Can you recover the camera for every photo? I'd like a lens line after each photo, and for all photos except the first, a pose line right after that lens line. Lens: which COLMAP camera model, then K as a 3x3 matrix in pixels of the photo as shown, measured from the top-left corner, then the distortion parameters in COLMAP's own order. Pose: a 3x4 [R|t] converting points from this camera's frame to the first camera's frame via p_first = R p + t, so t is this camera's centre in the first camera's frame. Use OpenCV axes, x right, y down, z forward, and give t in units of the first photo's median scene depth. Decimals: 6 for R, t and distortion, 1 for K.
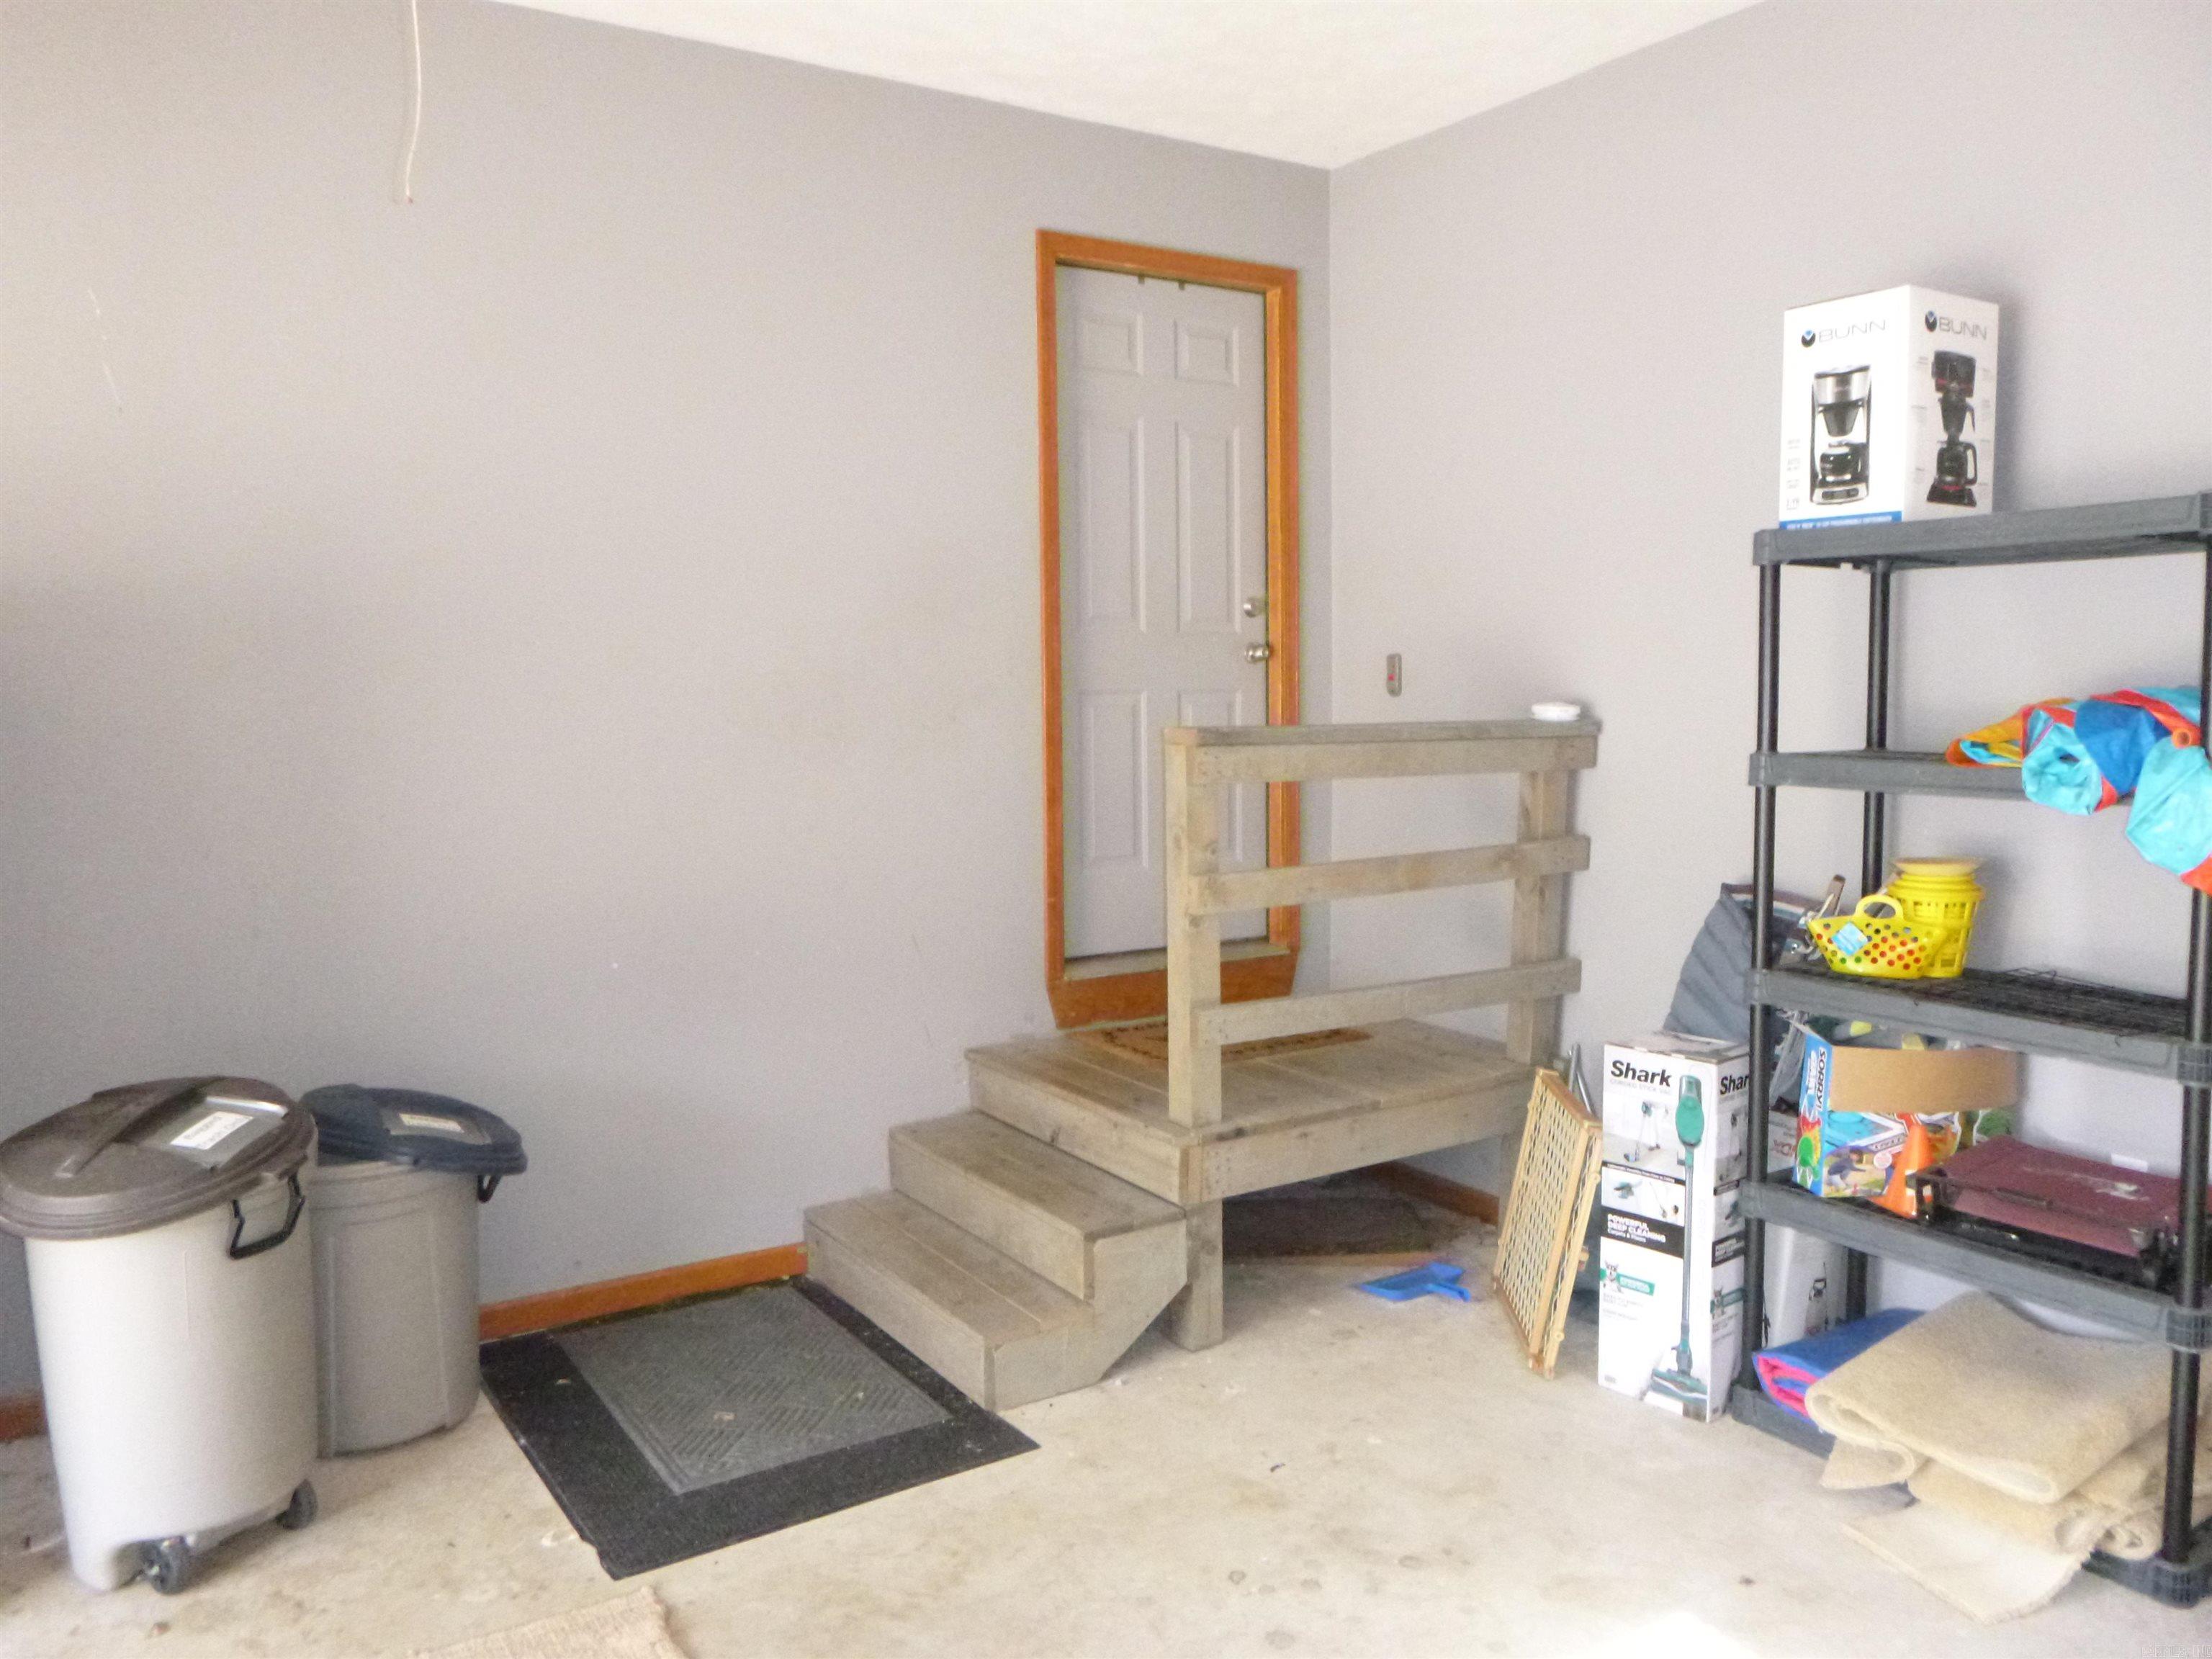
lens RADIAL K [[1659.0, 0, 1106.0], [0, 1659.0, 829.5], [0, 0, 1]] dist [-0.005033, -0.005095]
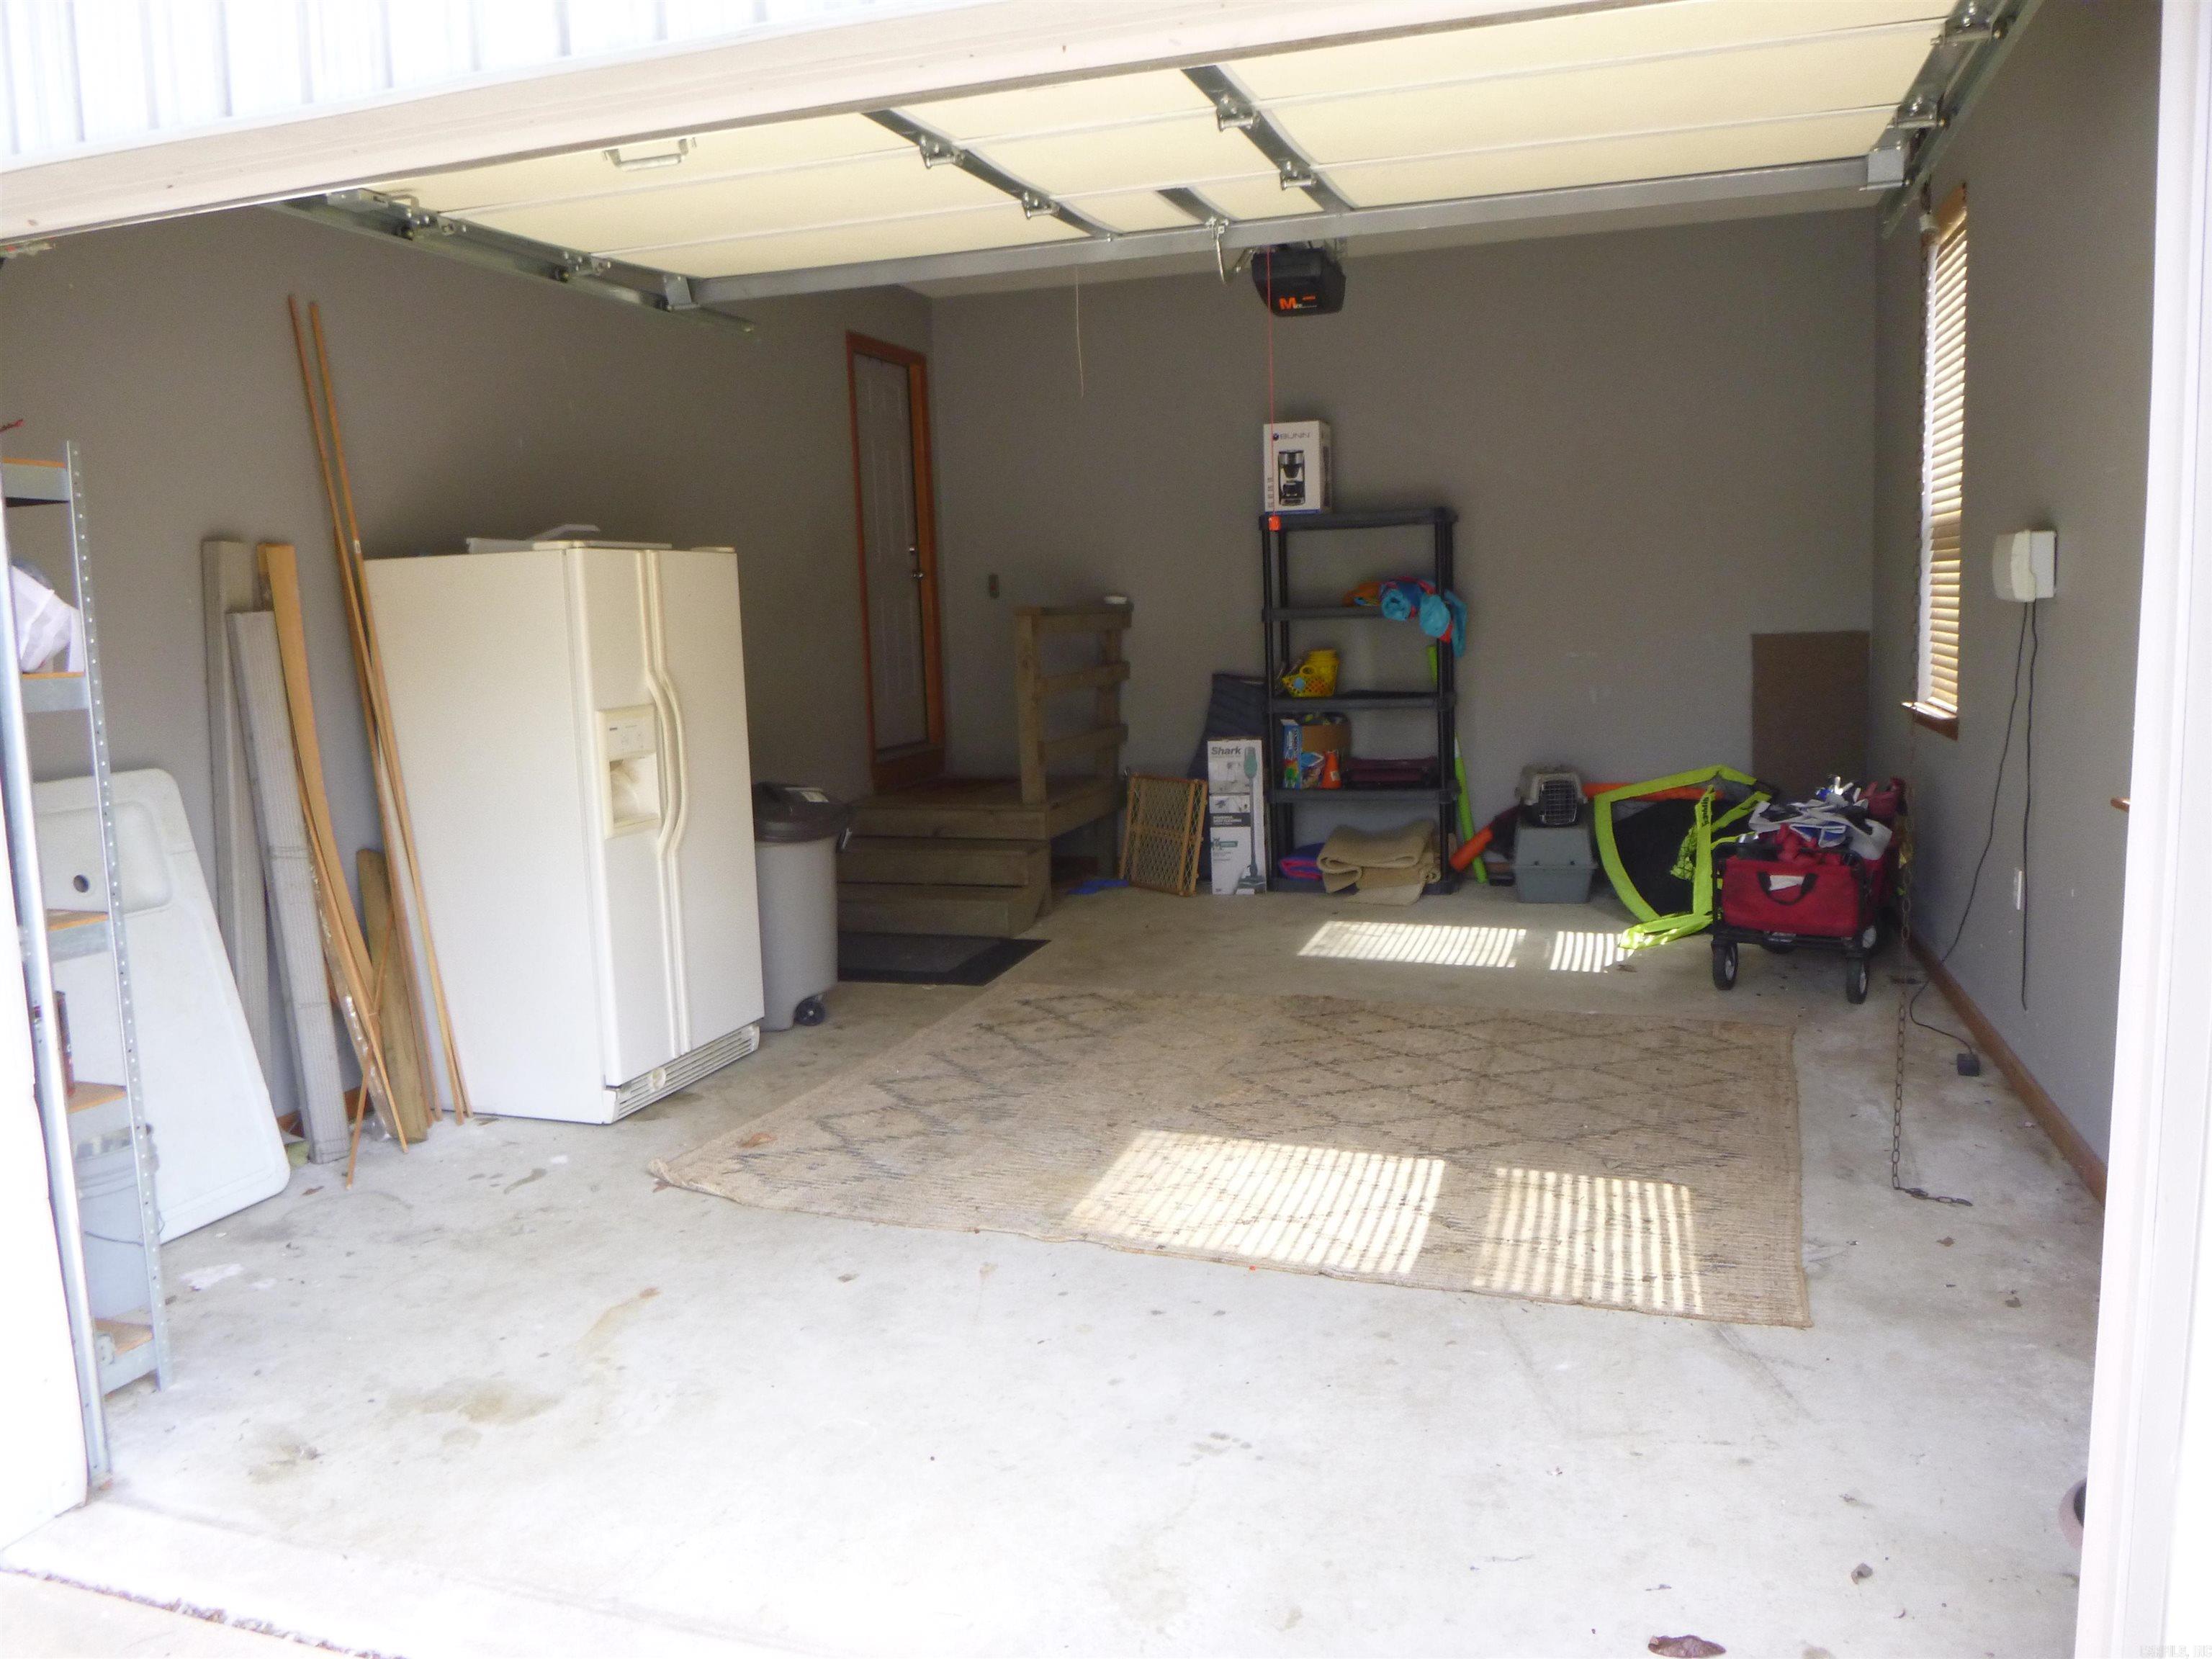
lens RADIAL K [[1659.0, 0, 1106.0], [0, 1659.0, 829.5], [0, 0, 1]] dist [-0.005033, -0.005095]
pose [[0.761969, -0.102348, 0.639475, -1.316774], [0.085461, 0.994689, 0.057369, 0.111945], [-0.641950, 0.010936, 0.766668, -0.672800]]
